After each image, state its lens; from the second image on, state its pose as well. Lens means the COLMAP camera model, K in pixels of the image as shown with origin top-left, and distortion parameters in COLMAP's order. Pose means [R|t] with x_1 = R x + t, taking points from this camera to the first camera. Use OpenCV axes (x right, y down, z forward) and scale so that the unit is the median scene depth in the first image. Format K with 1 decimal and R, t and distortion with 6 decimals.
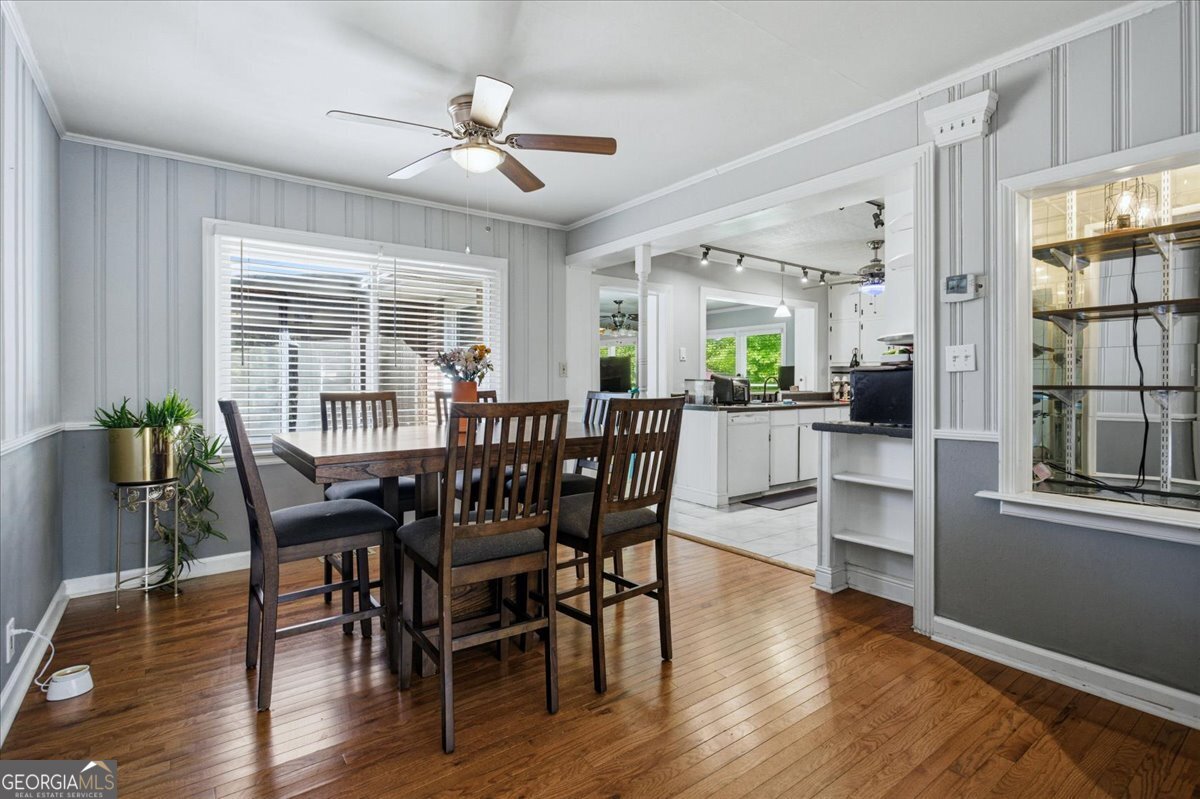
lens RADIAL K [[574.9, 0, 611.4], [0, 574.9, 386.3], [0, 0, 1]] dist [-0.001380, 0.000414]
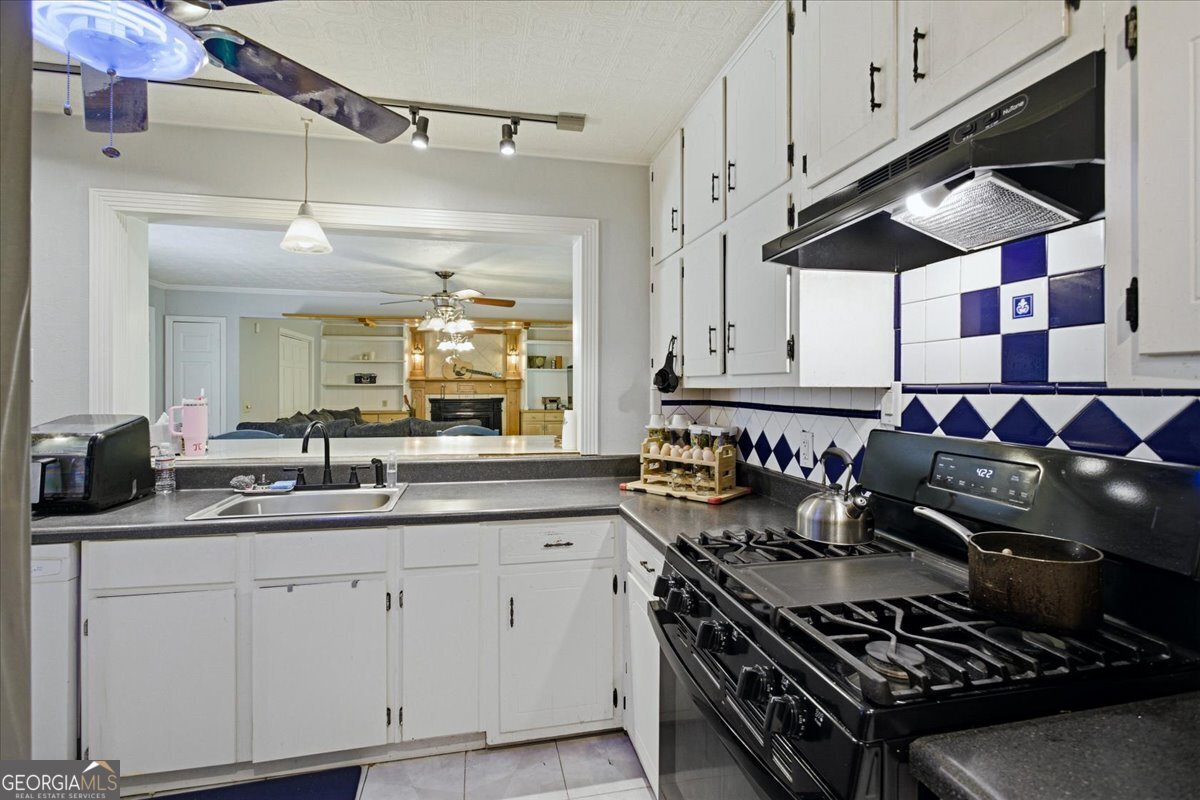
lens RADIAL K [[574.9, 0, 611.4], [0, 574.9, 386.8], [0, 0, 1]] dist [-0.001380, 0.000414]
pose [[0.913121, 0.005683, -0.407649, 0.544330], [-0.011601, 0.999860, -0.012048, -0.030825], [0.407524, 0.015731, 0.913059, 0.679425]]
